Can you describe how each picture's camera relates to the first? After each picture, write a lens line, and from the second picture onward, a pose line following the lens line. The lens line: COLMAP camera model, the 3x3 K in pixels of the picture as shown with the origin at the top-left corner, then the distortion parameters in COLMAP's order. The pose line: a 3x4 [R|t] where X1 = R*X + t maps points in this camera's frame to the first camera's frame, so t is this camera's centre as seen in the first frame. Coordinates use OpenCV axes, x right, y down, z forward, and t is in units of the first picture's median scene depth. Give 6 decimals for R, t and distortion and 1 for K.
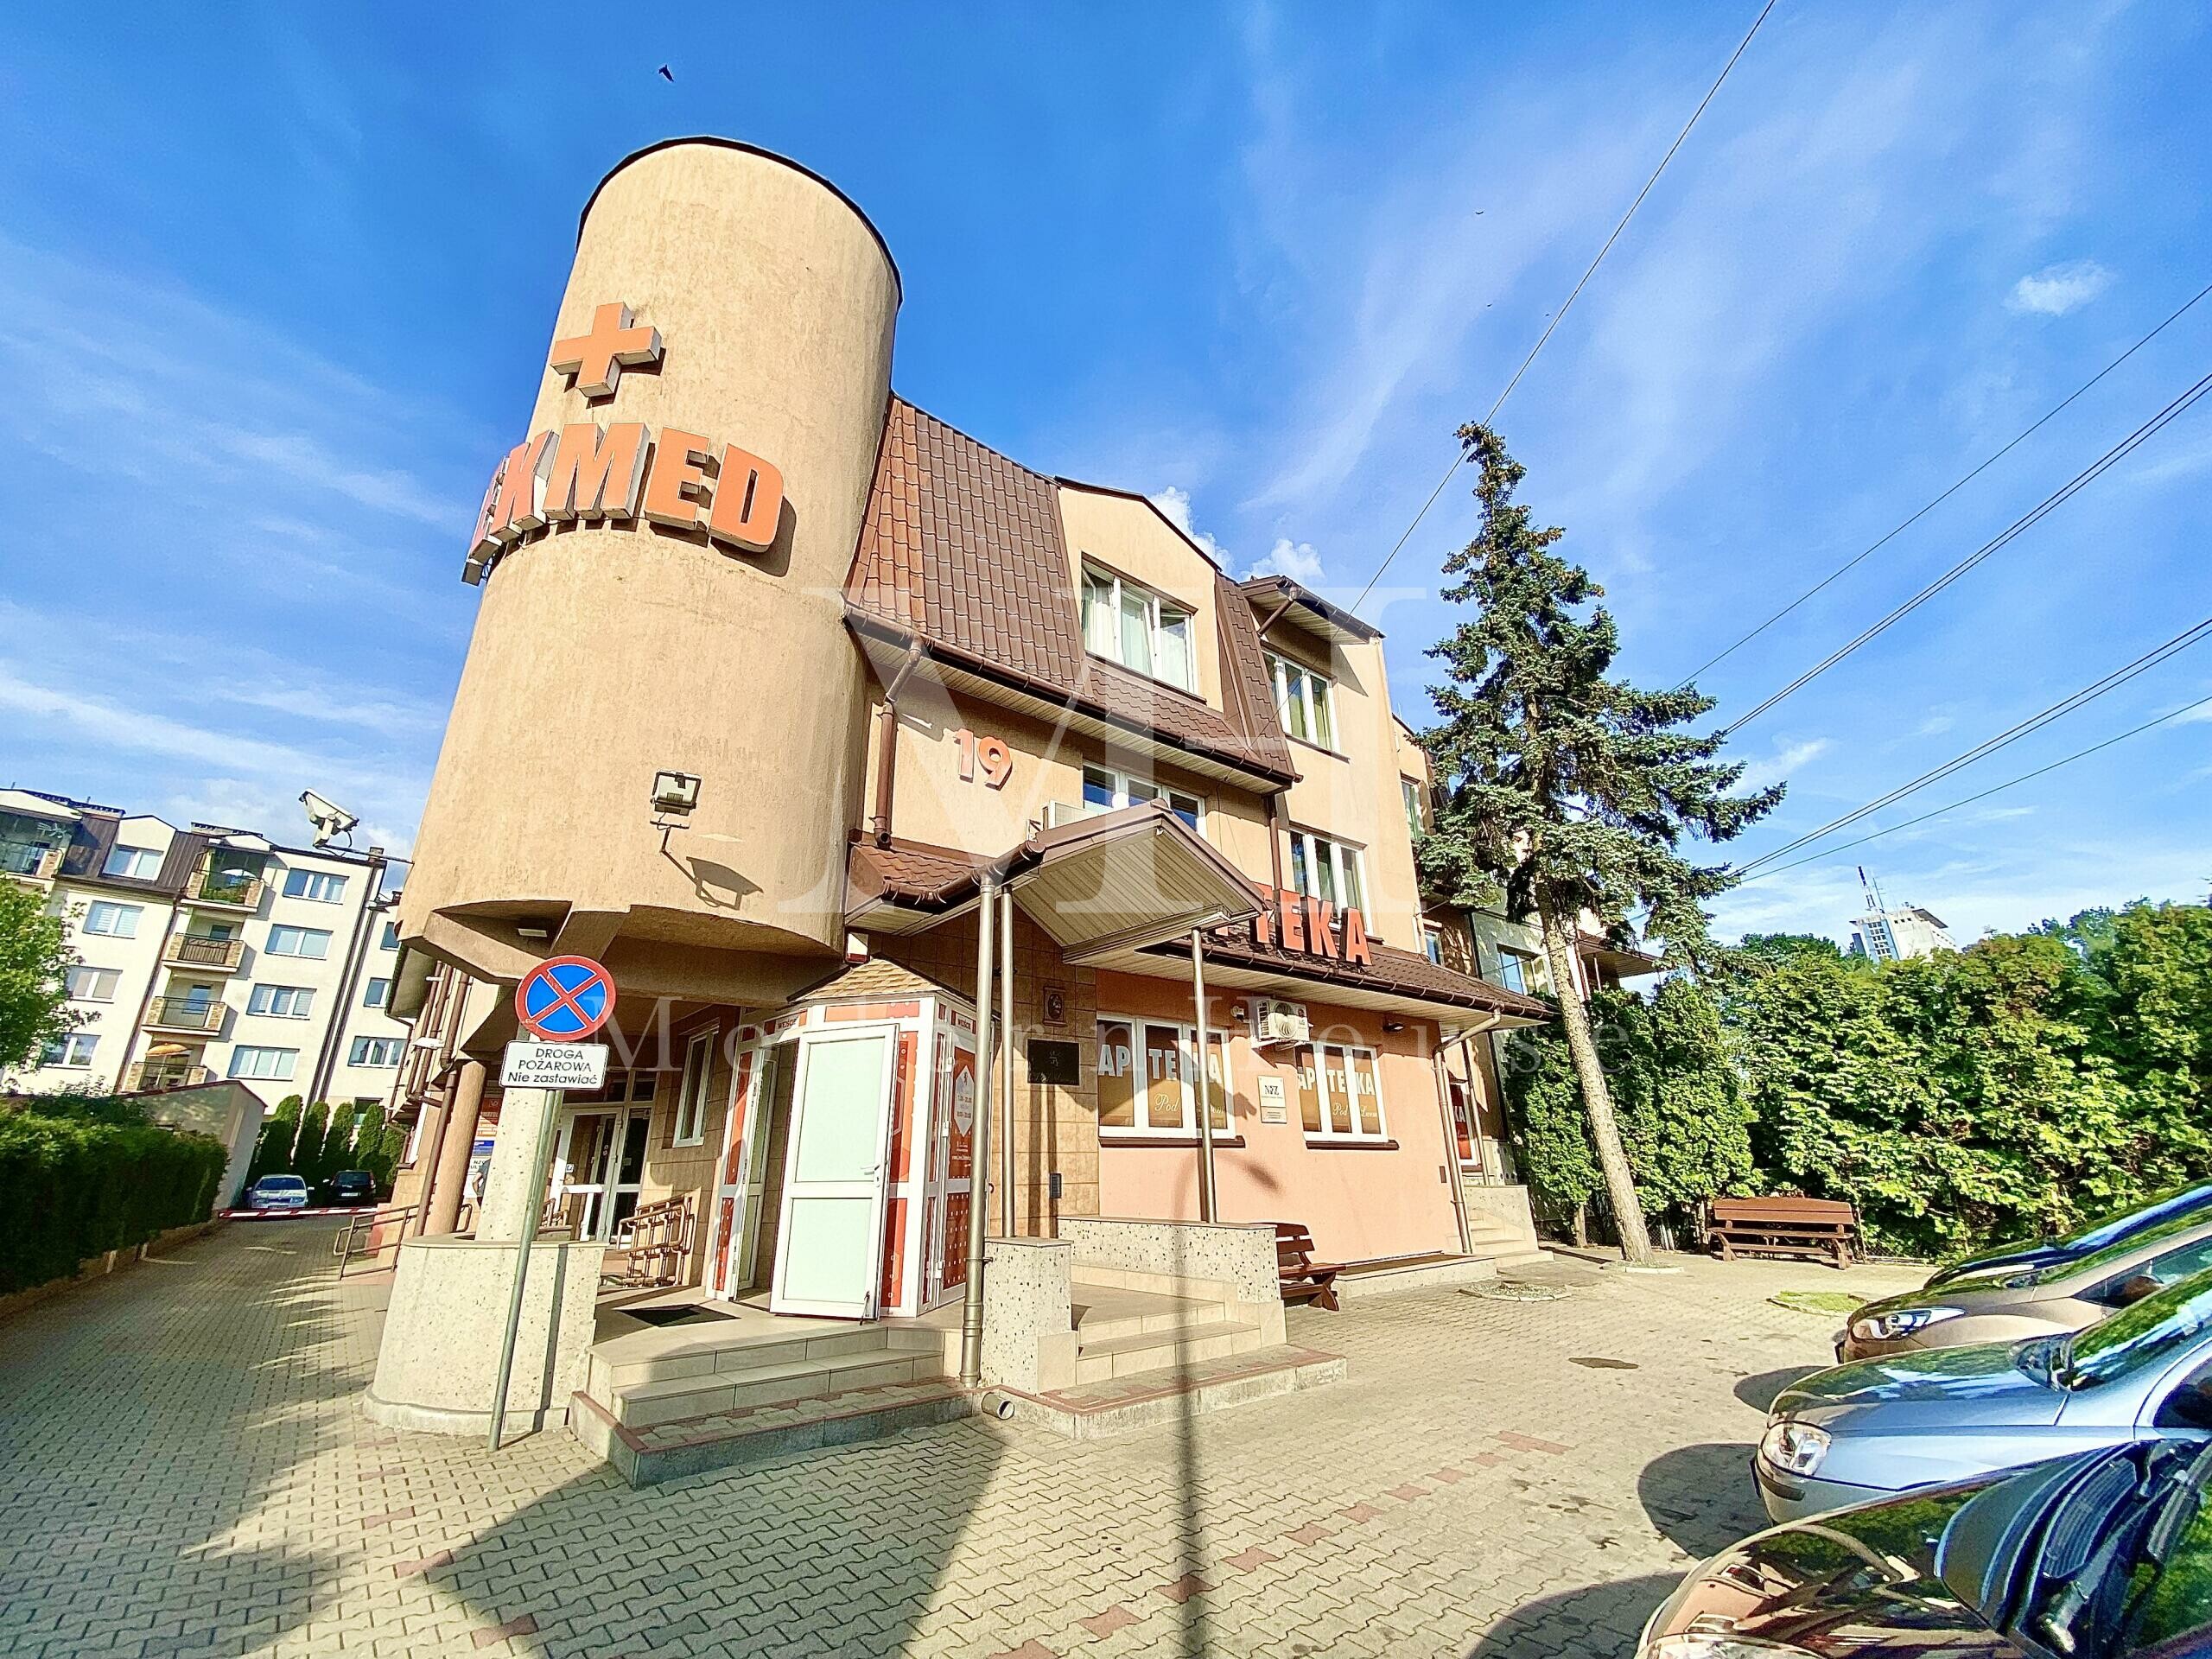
lens RADIAL K [[902.4, 0, 1106.0], [0, 902.4, 829.5], [0, 0, 1]] dist [0.023626, -0.020684]
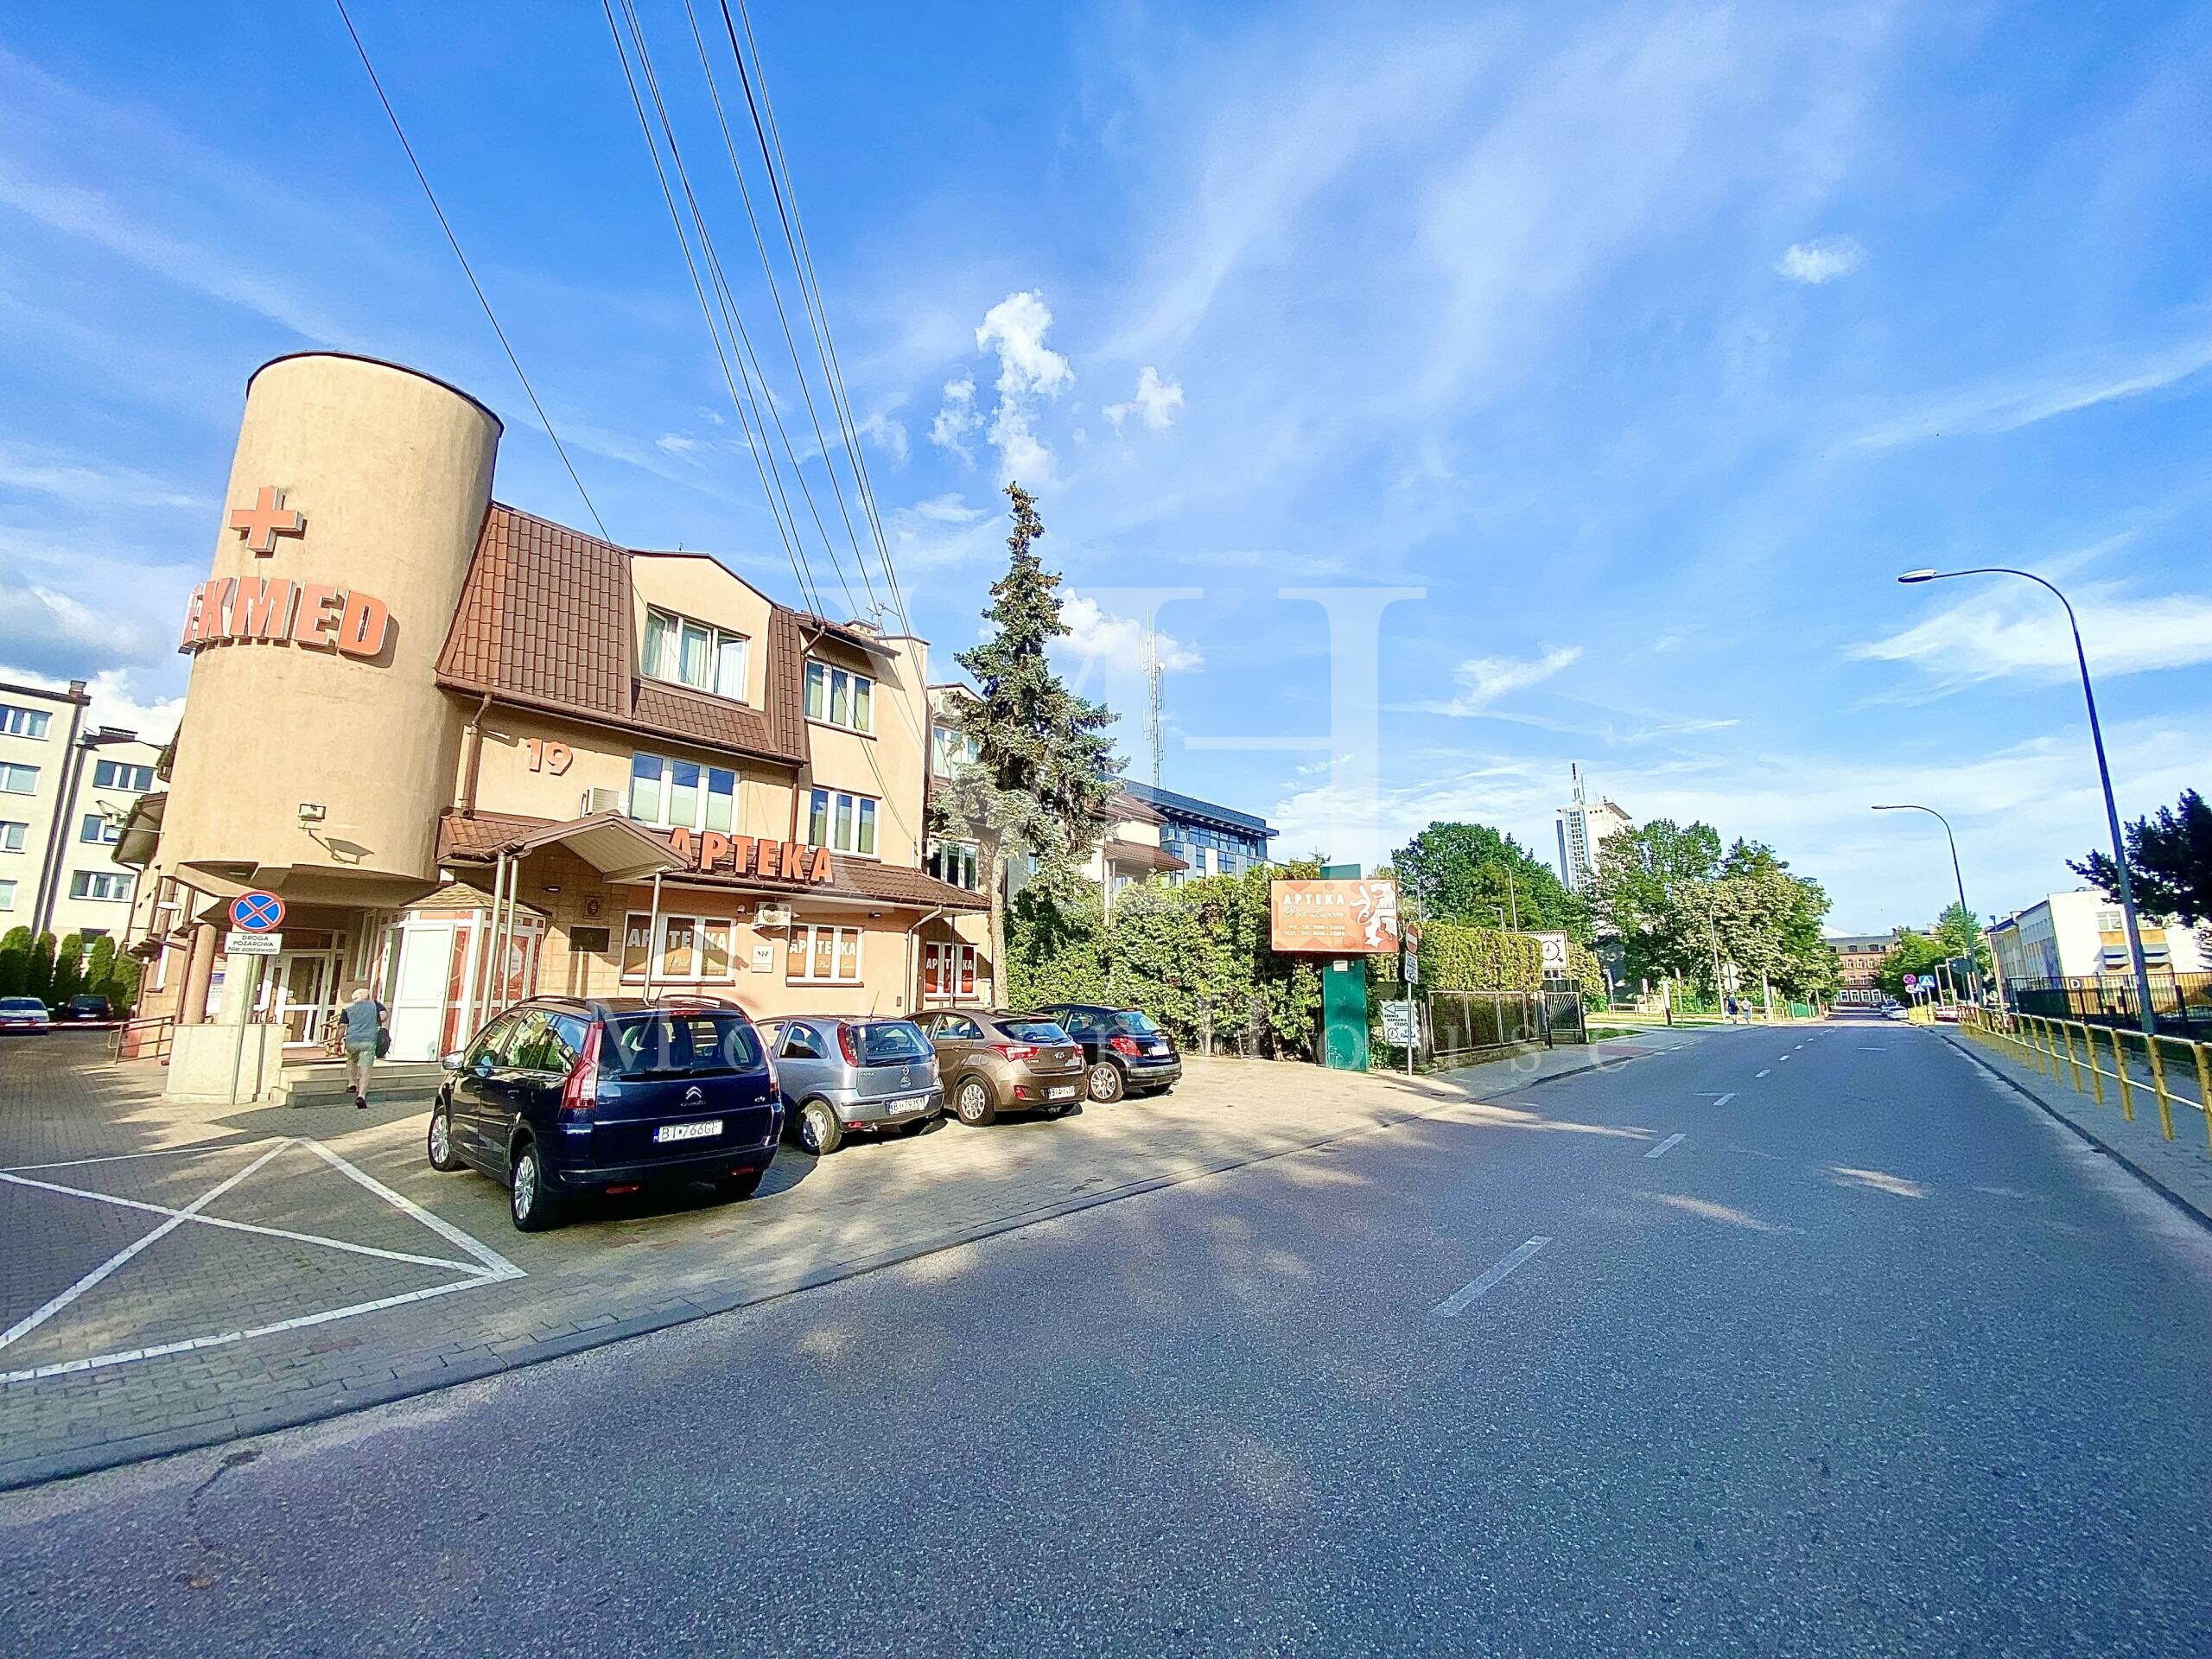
lens RADIAL K [[902.4, 0, 1106.0], [0, 902.4, 829.5], [0, 0, 1]] dist [0.023626, -0.020684]
pose [[0.981371, 0.045543, 0.186645, 0.433218], [-0.075627, 0.984637, 0.157384, -0.224214], [-0.176610, -0.168567, 0.969739, -0.625333]]
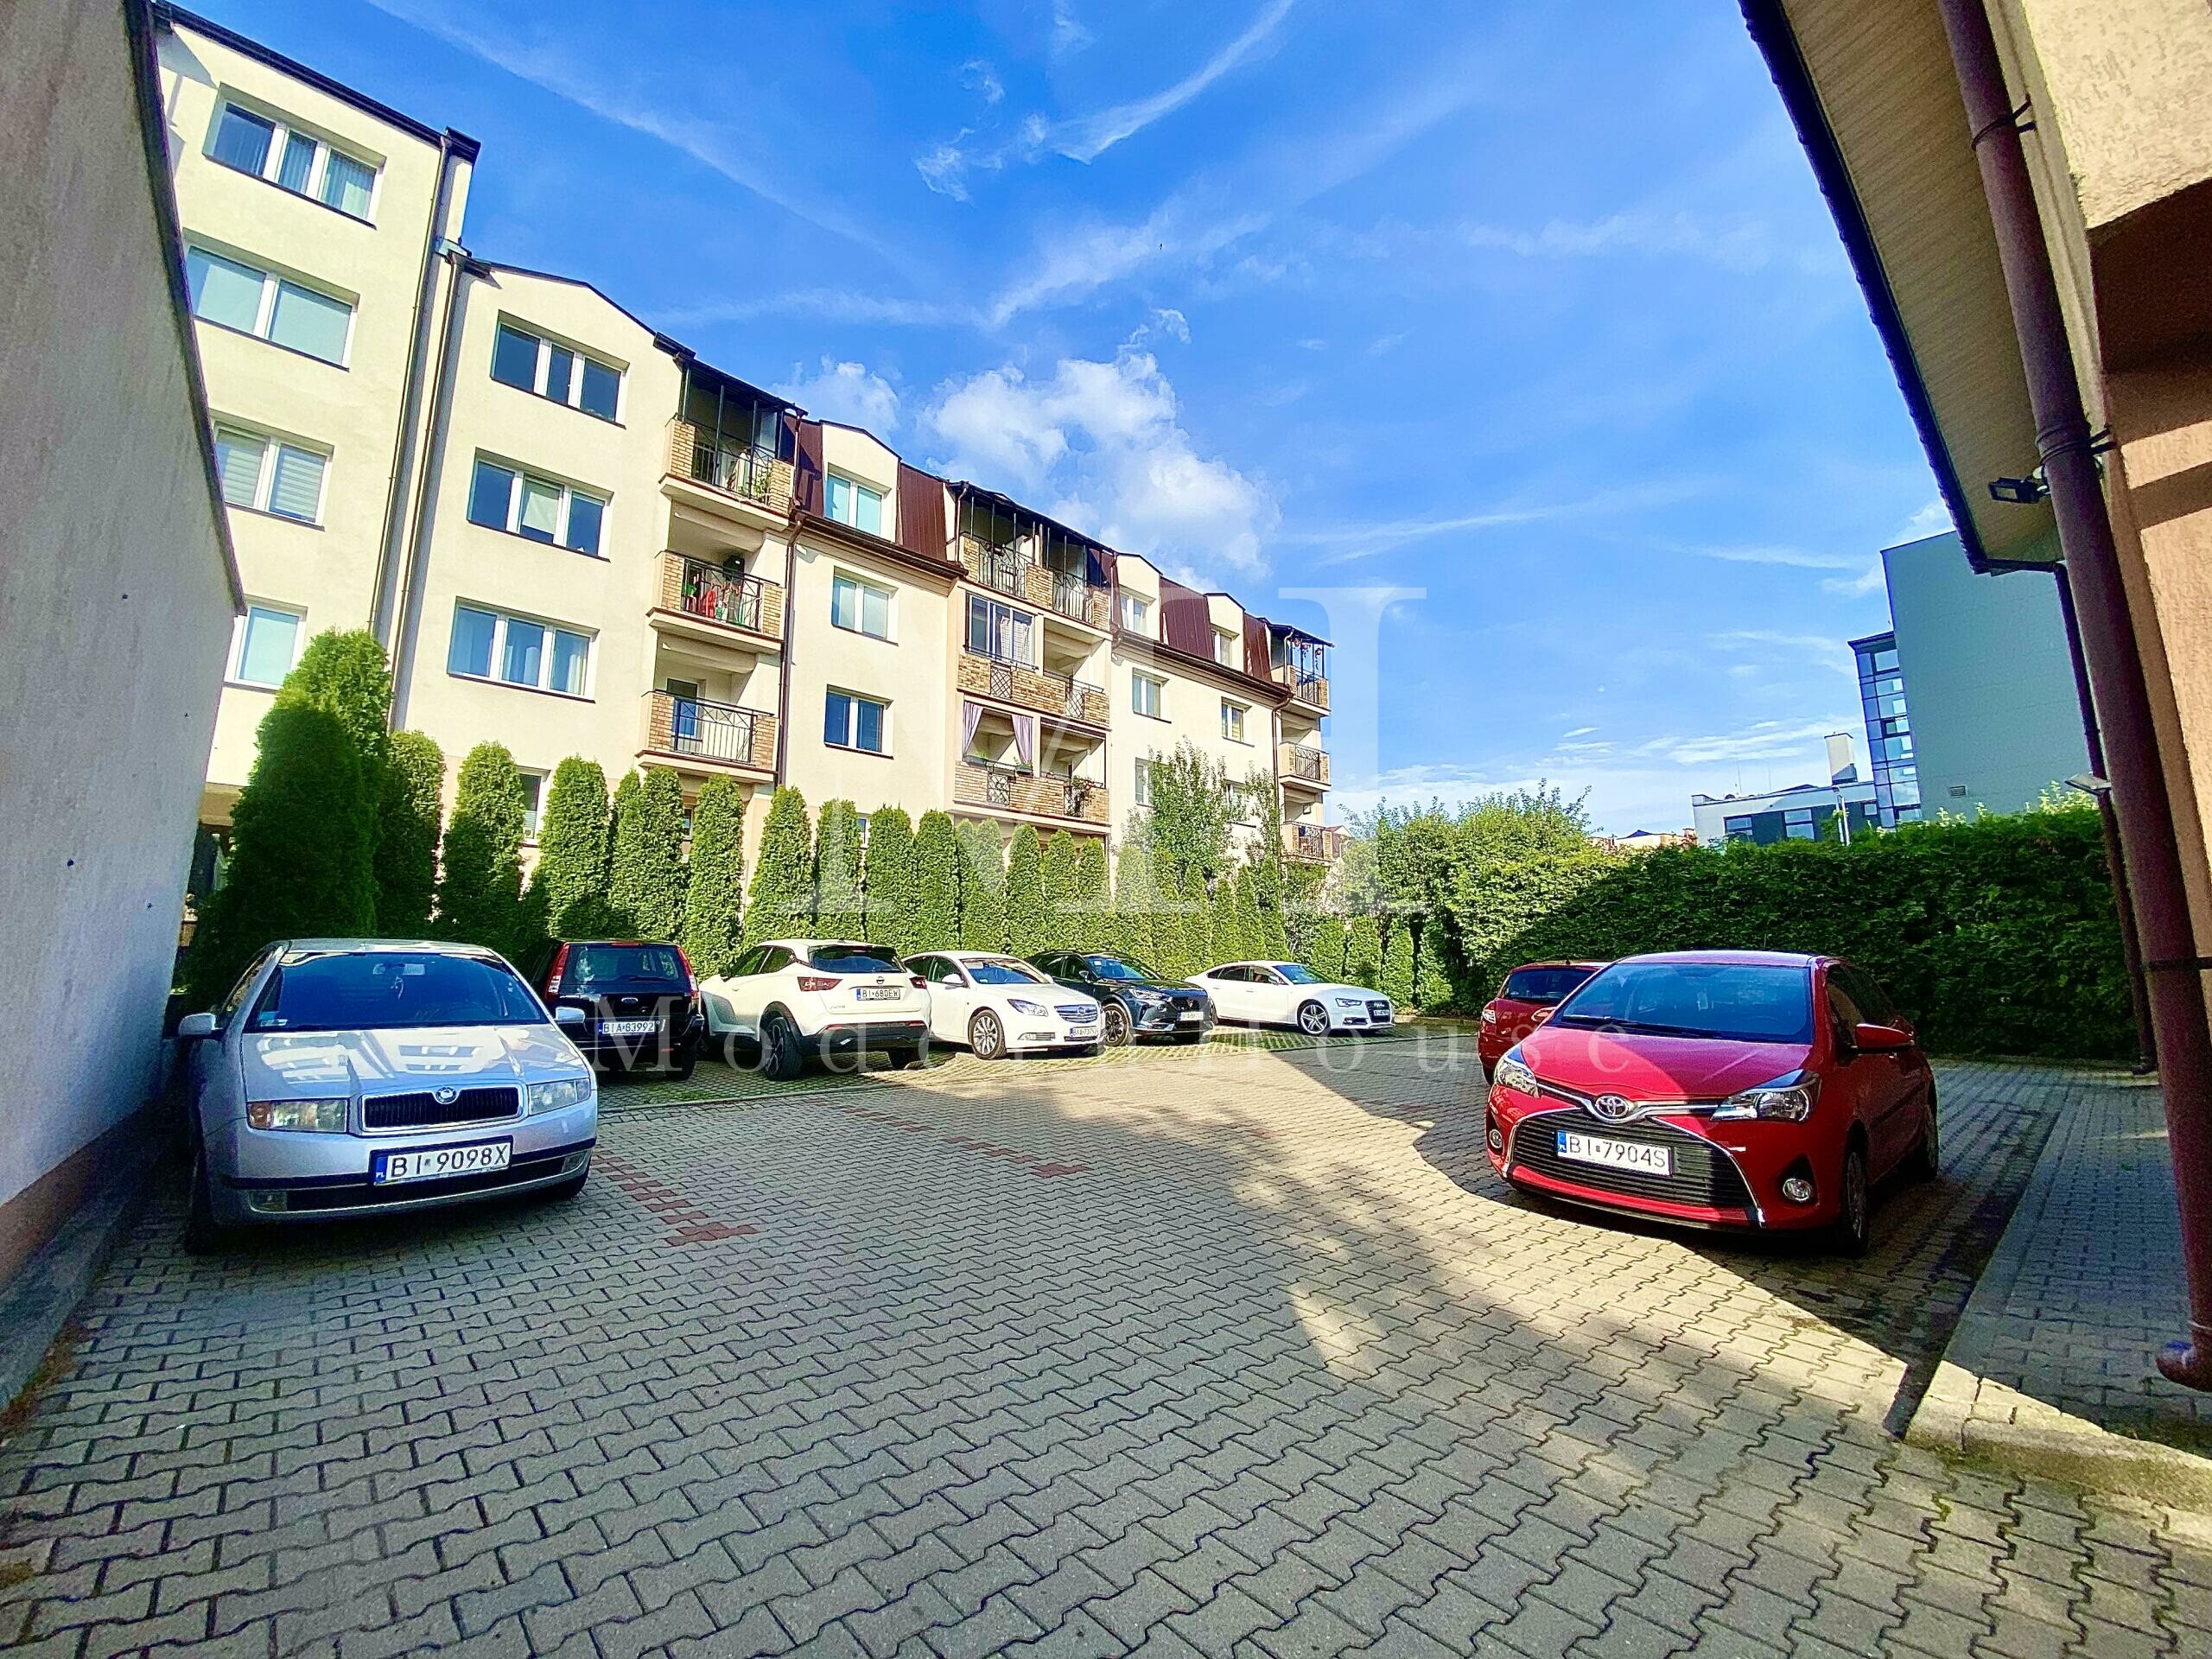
lens RADIAL K [[902.4, 0, 1106.0], [0, 902.4, 829.5], [0, 0, 1]] dist [0.023626, -0.020684]
pose [[0.998828, 0.026113, 0.040745, -1.944435], [-0.033453, 0.980944, 0.191389, 0.803577], [-0.034971, -0.192528, 0.980668, 2.067601]]
